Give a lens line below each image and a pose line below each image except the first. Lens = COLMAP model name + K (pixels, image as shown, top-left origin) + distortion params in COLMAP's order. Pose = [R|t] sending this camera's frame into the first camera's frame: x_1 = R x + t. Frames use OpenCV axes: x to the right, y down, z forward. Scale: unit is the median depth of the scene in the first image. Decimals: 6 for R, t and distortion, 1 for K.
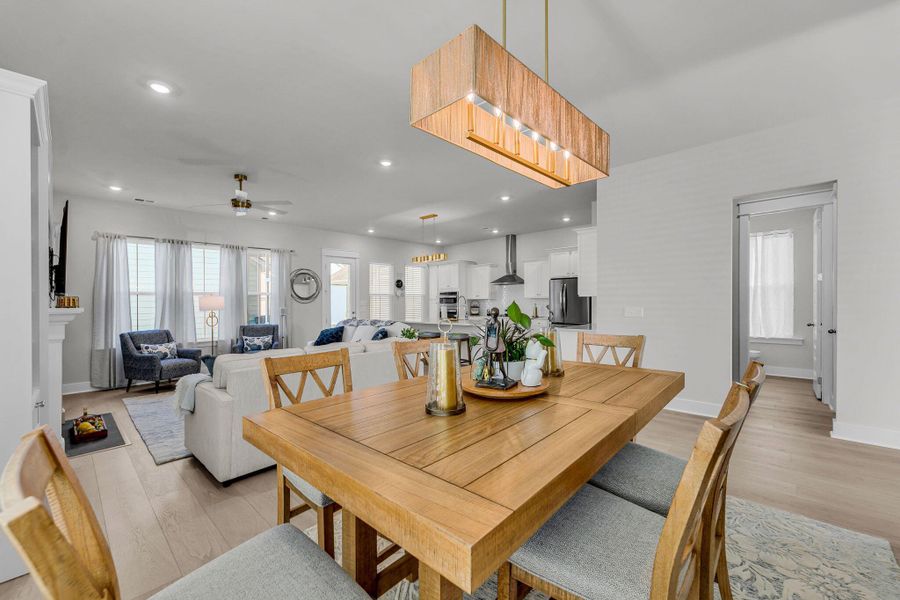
lens RADIAL K [[363.2, 0, 449.6], [0, 363.2, 303.5], [0, 0, 1]] dist [-0.002851, 0.000018]
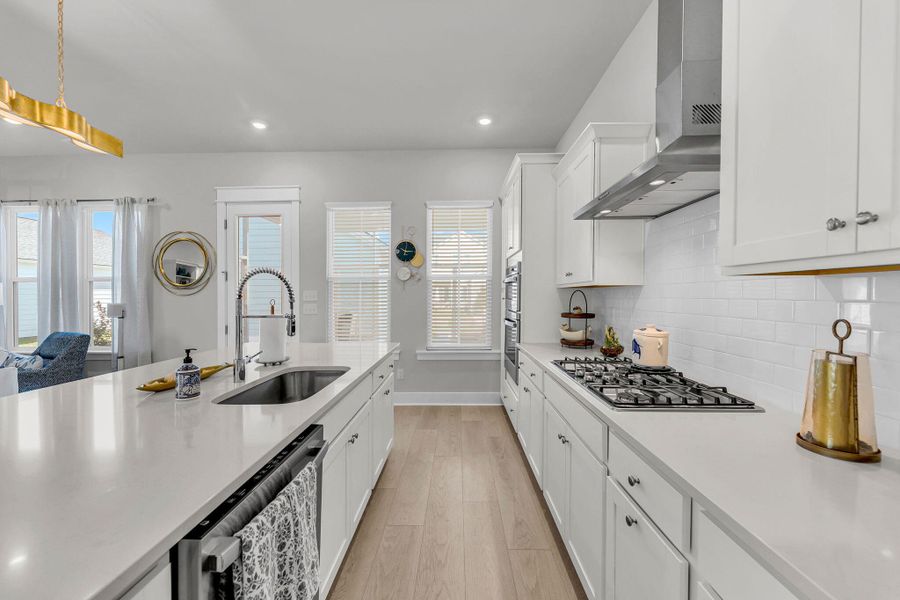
lens RADIAL K [[363.2, 0, 452.0], [0, 363.2, 298.9], [0, 0, 1]] dist [-0.002851, 0.000018]
pose [[0.676630, 0.014183, -0.736186, 0.219993], [-0.006852, 0.999892, 0.012965, -0.005547], [0.736291, -0.003728, 0.676655, 0.789521]]
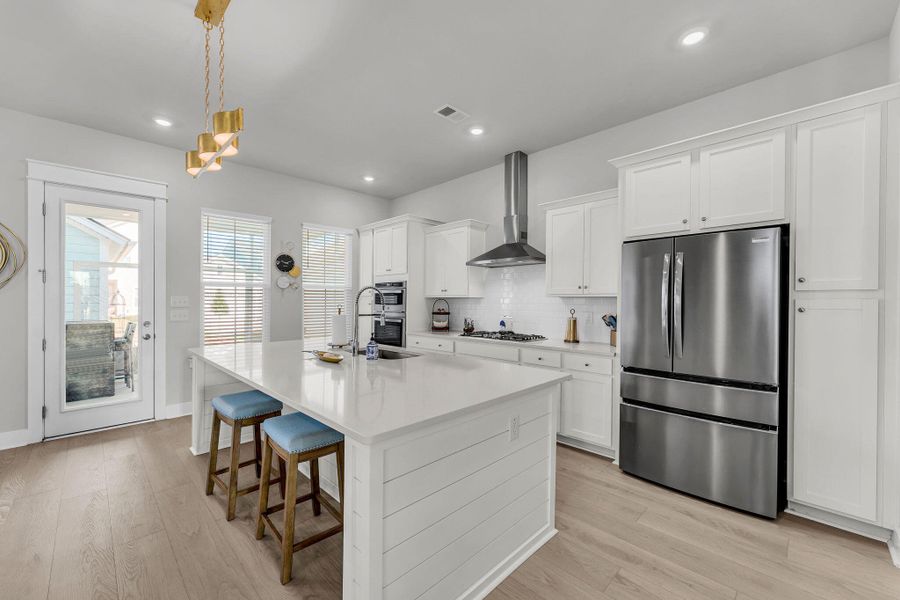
lens RADIAL K [[363.2, 0, 453.7], [0, 363.2, 299.6], [0, 0, 1]] dist [-0.002851, 0.000018]
pose [[0.999821, 0.011366, -0.015136, 0.098993], [-0.011470, 0.999911, -0.006787, -0.005502], [0.015058, 0.006959, 0.999862, 0.543618]]
